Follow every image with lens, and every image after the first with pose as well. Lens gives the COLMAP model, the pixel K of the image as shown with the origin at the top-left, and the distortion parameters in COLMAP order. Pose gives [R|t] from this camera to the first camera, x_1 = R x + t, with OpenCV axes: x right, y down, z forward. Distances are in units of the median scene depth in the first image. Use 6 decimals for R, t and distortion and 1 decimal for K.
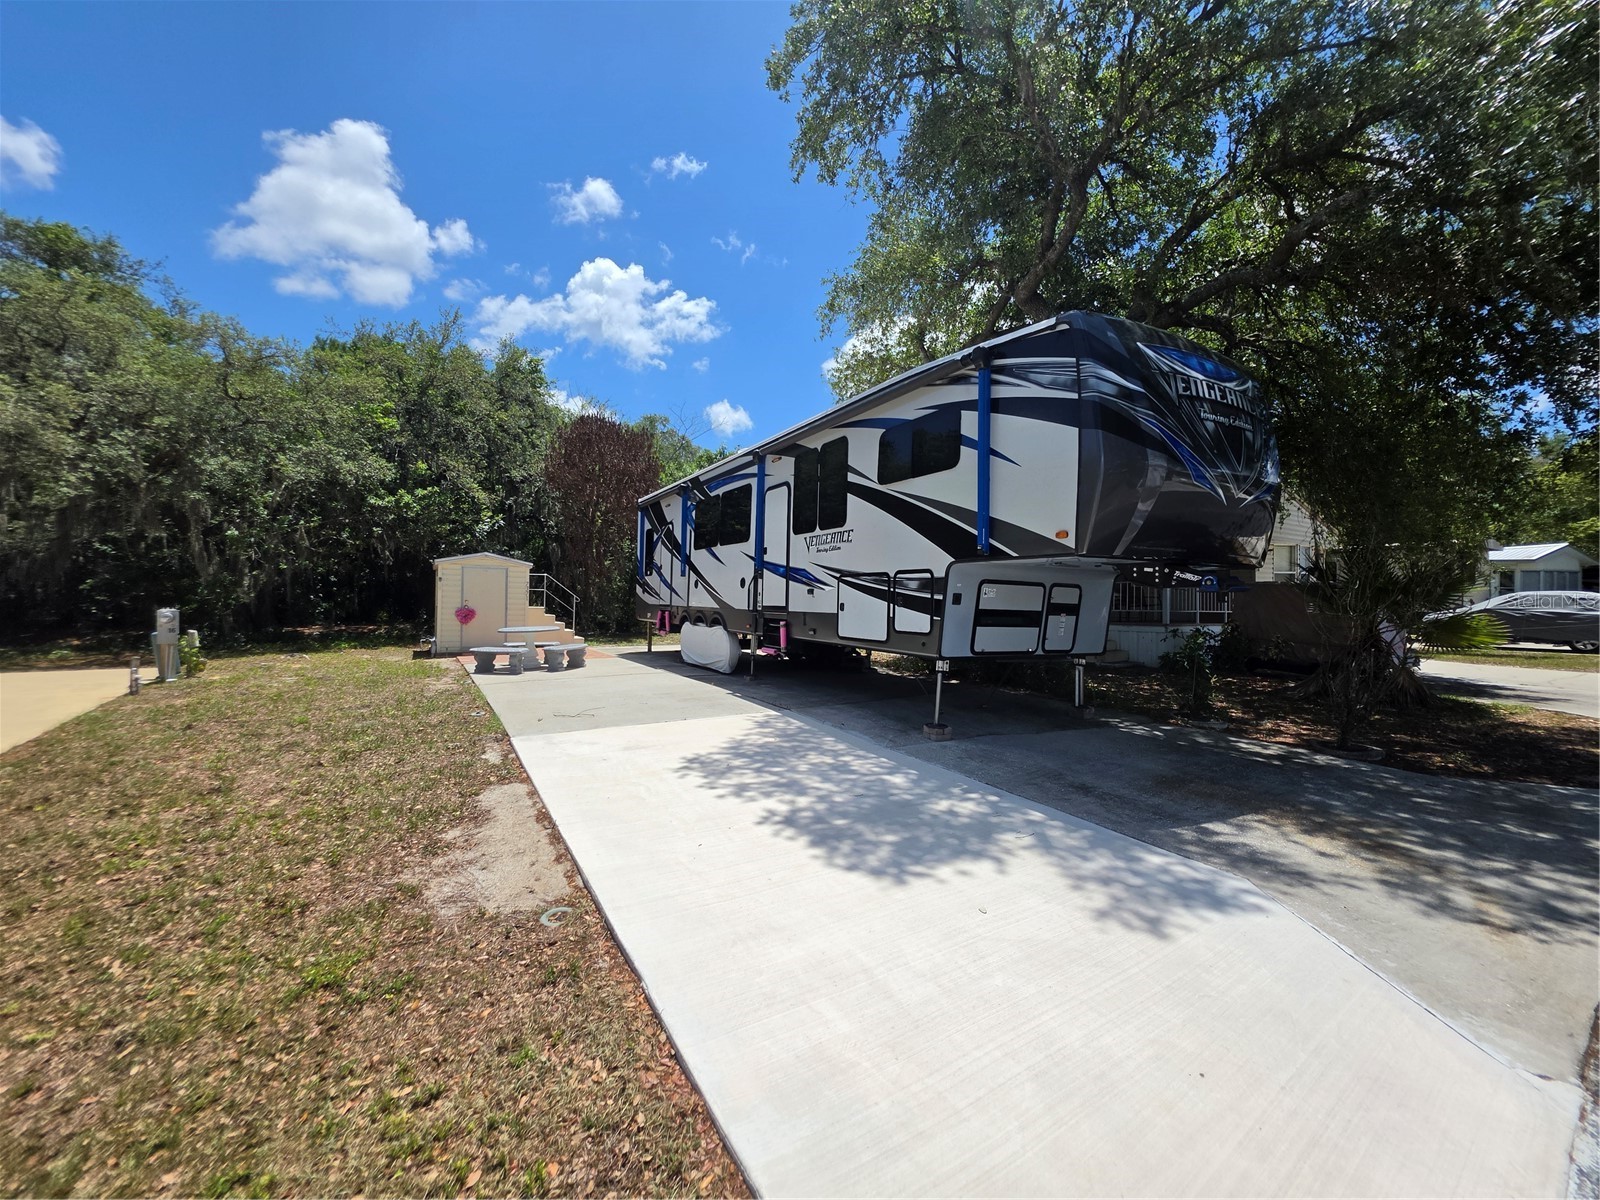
lens RADIAL K [[640.4, 0, 806.8], [0, 640.4, 603.0], [0, 0, 1]] dist [-0.002607, 0.000353]
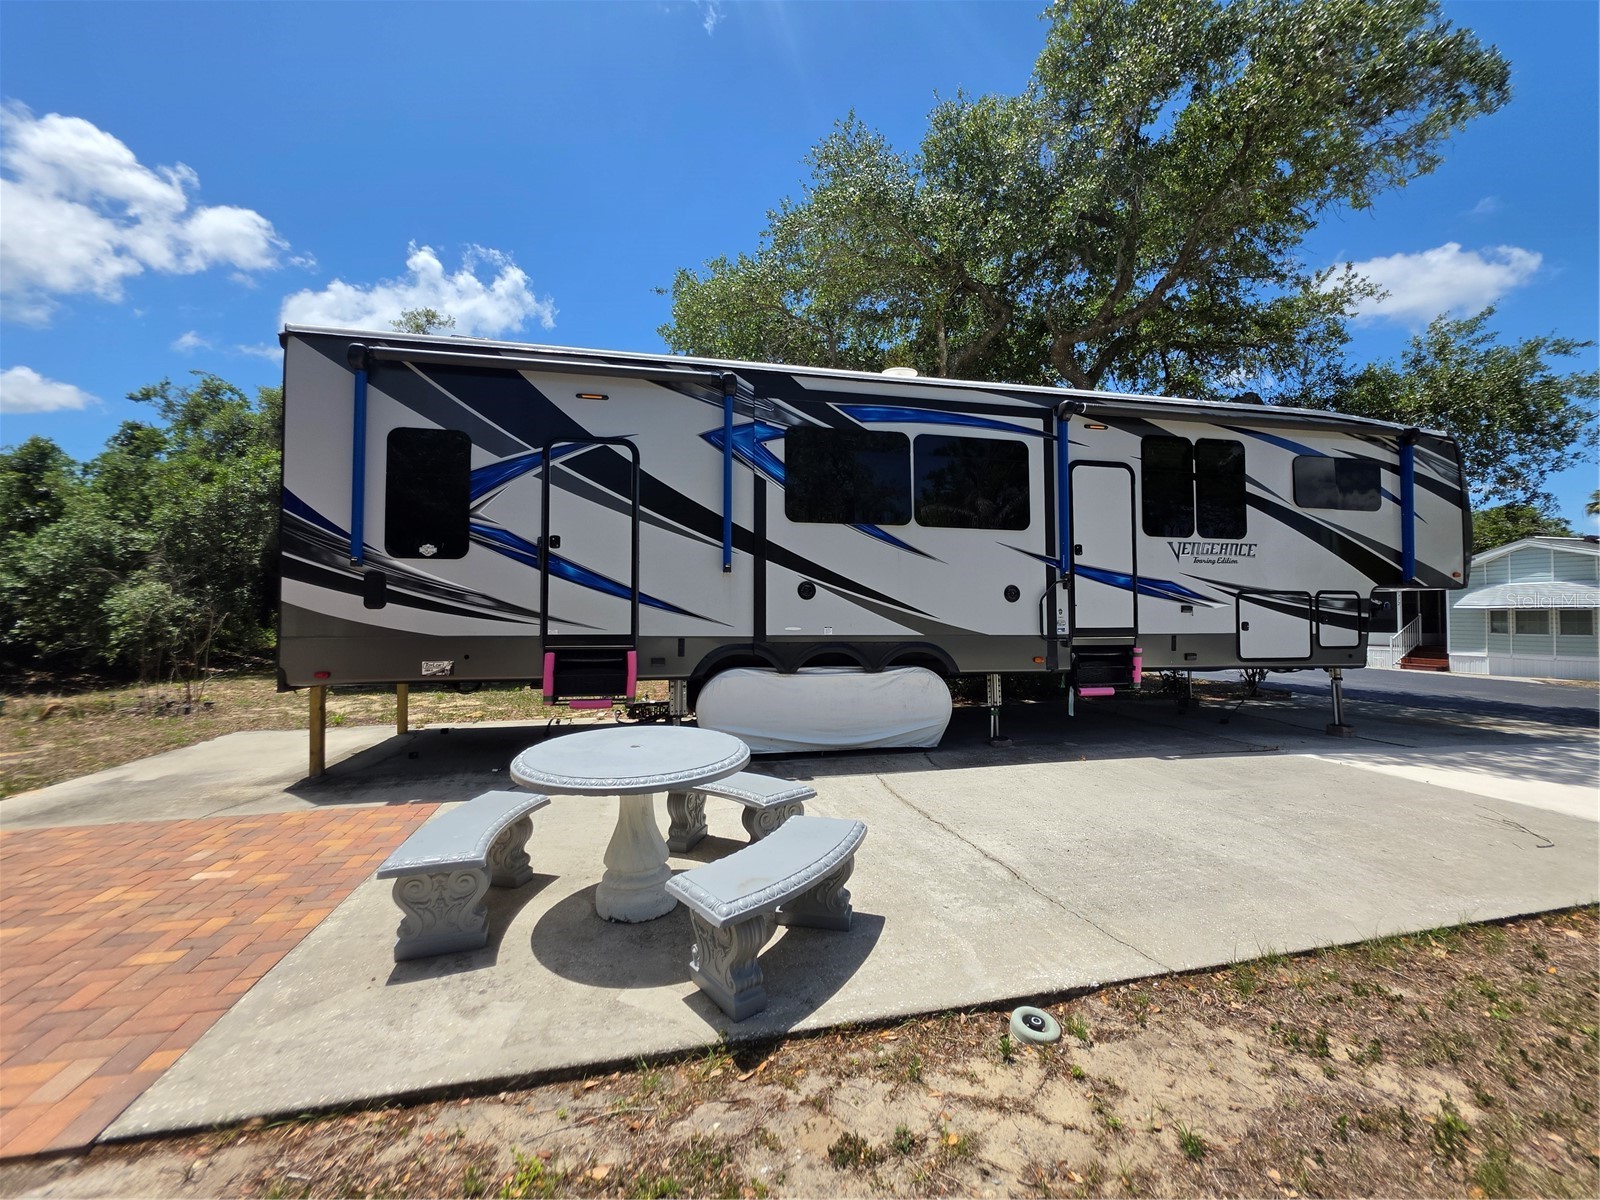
lens RADIAL K [[640.4, 0, 806.8], [0, 640.4, 603.0], [0, 0, 1]] dist [-0.002607, 0.000353]
pose [[0.299668, 0.012625, 0.953960, -0.966753], [0.010061, 0.999815, -0.016392, -0.017603], [-0.953990, 0.014510, 0.299486, 1.268001]]
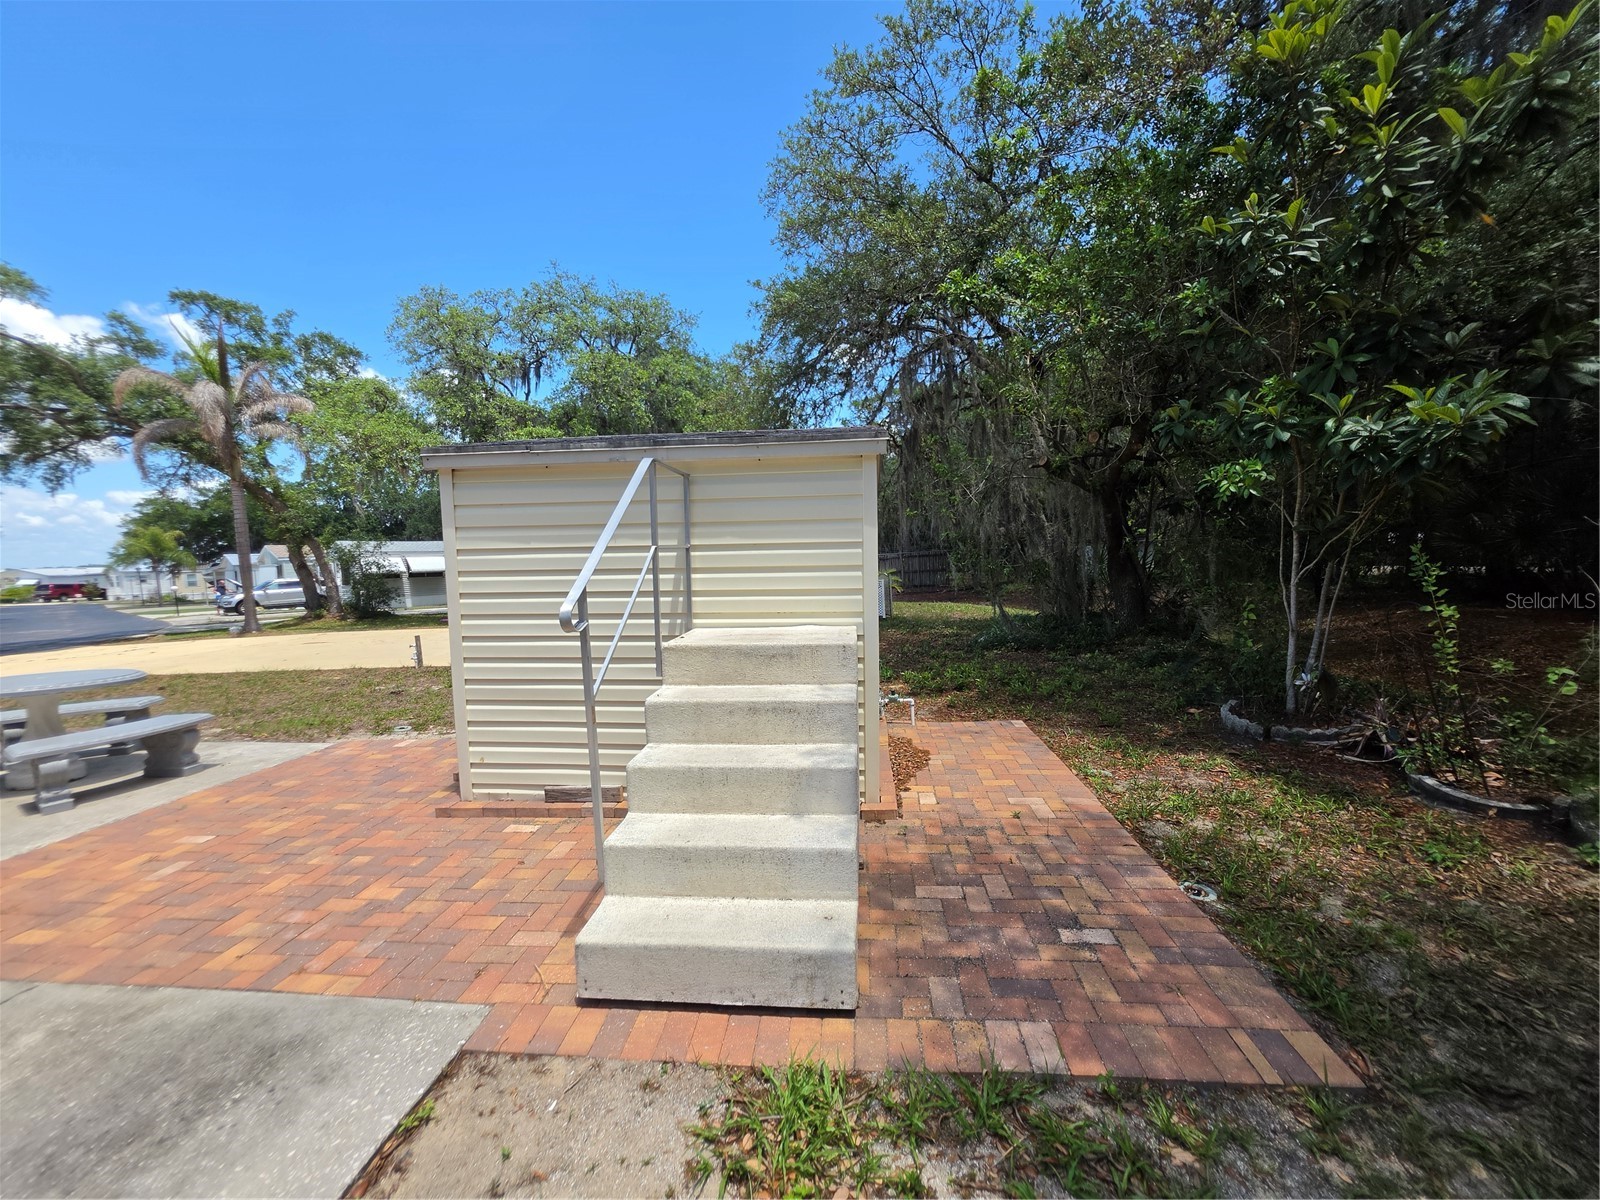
lens RADIAL K [[640.4, 0, 806.8], [0, 640.4, 603.0], [0, 0, 1]] dist [-0.002607, 0.000353]
pose [[-0.585962, 0.052794, -0.808617, -0.595982], [0.007567, 0.998188, 0.059687, -0.034553], [0.810303, 0.028856, -0.585300, 2.318876]]
